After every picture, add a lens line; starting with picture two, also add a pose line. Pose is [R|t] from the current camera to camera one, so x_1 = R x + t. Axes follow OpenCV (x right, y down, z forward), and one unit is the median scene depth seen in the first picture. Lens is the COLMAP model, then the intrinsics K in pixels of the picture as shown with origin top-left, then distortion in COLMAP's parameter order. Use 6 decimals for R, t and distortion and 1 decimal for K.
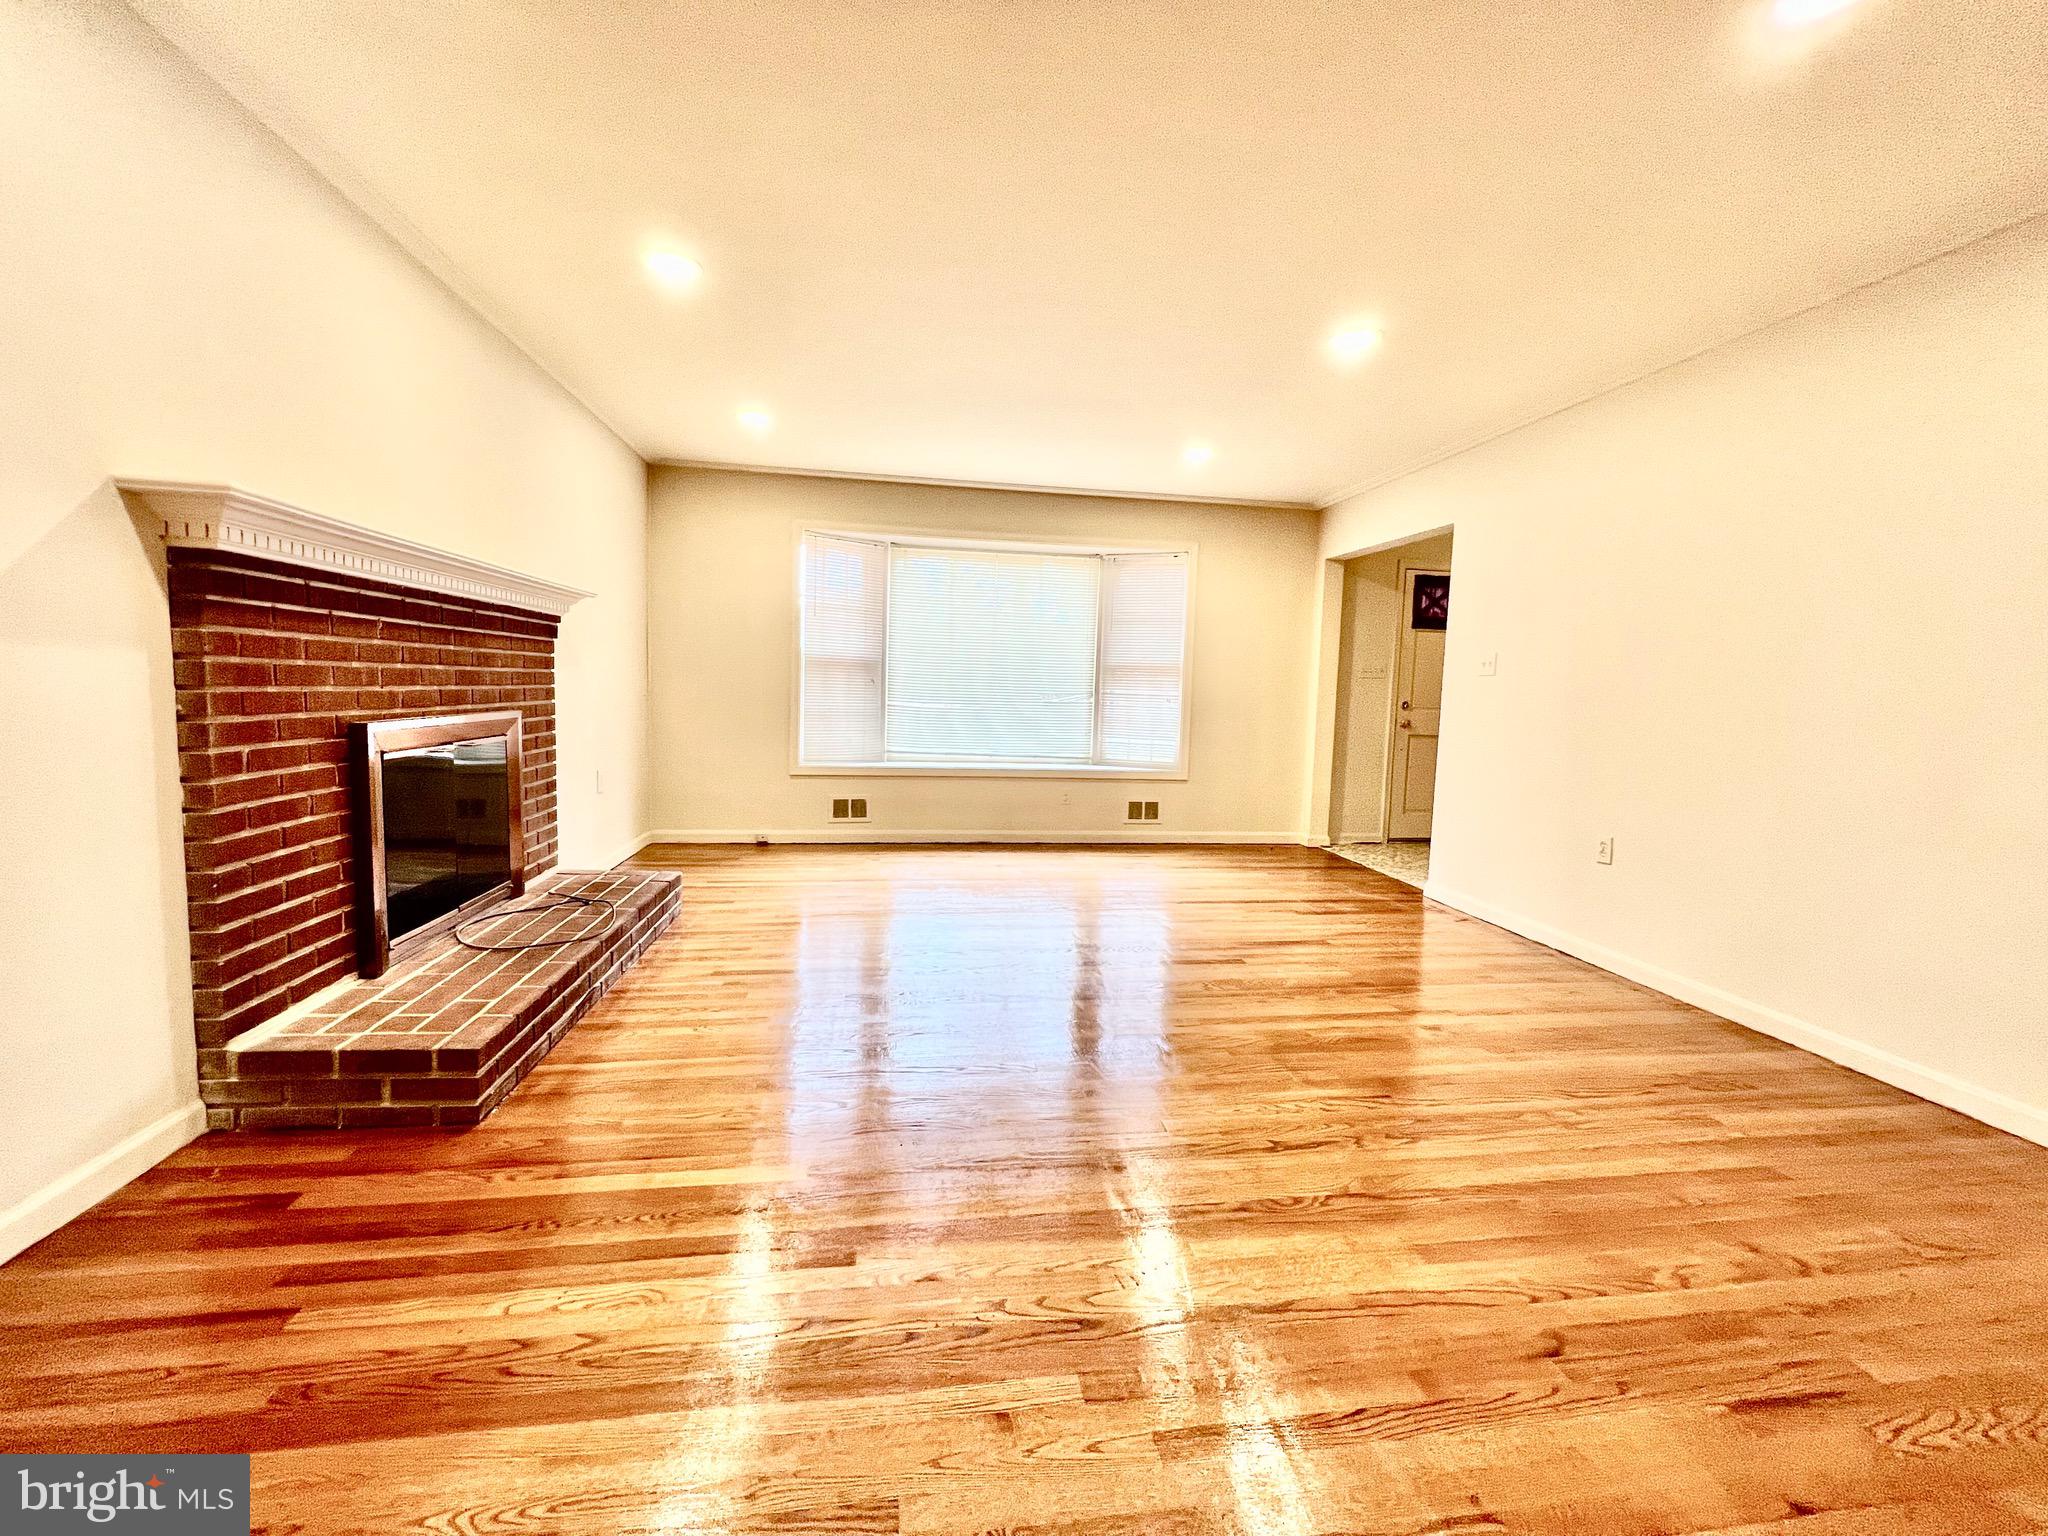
lens RADIAL K [[819.4, 0, 1024.0], [0, 819.4, 768.0], [0, 0, 1]] dist [-0.000977, 0.000232]
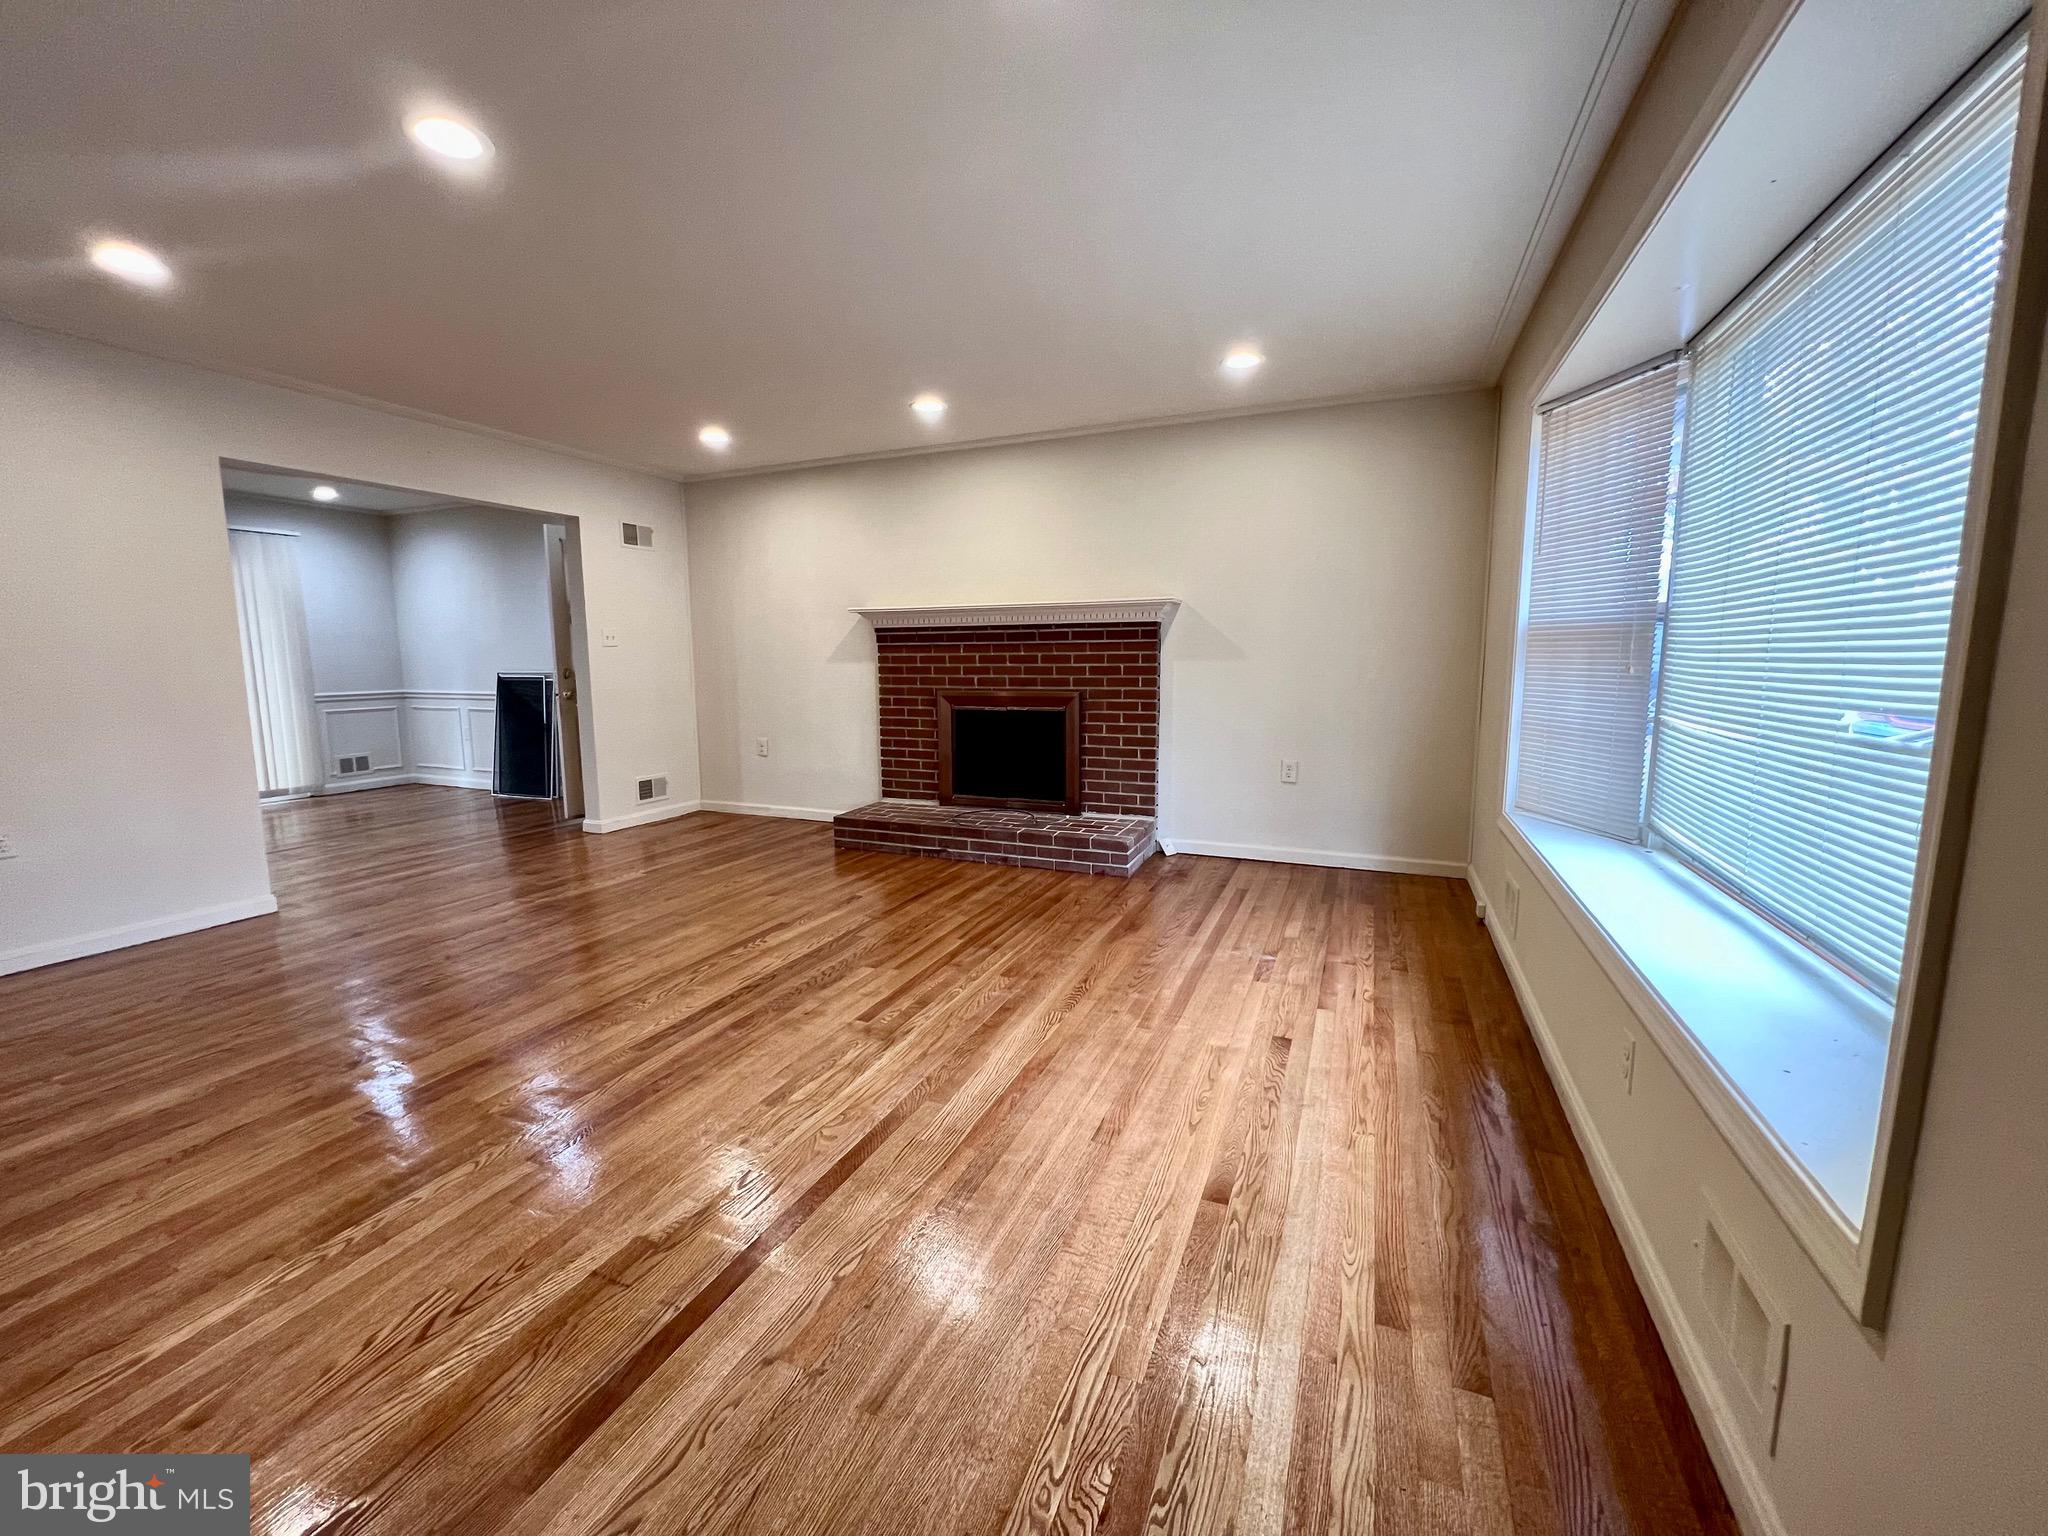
lens RADIAL K [[820.2, 0, 1024.0], [0, 820.2, 768.0], [0, 0, 1]] dist [-0.000438, -0.000041]
pose [[-0.529134, 0.089532, -0.843802, 0.982430], [-0.099159, 0.981081, 0.166278, -0.241973], [0.842725, 0.171654, -0.510245, 2.343127]]
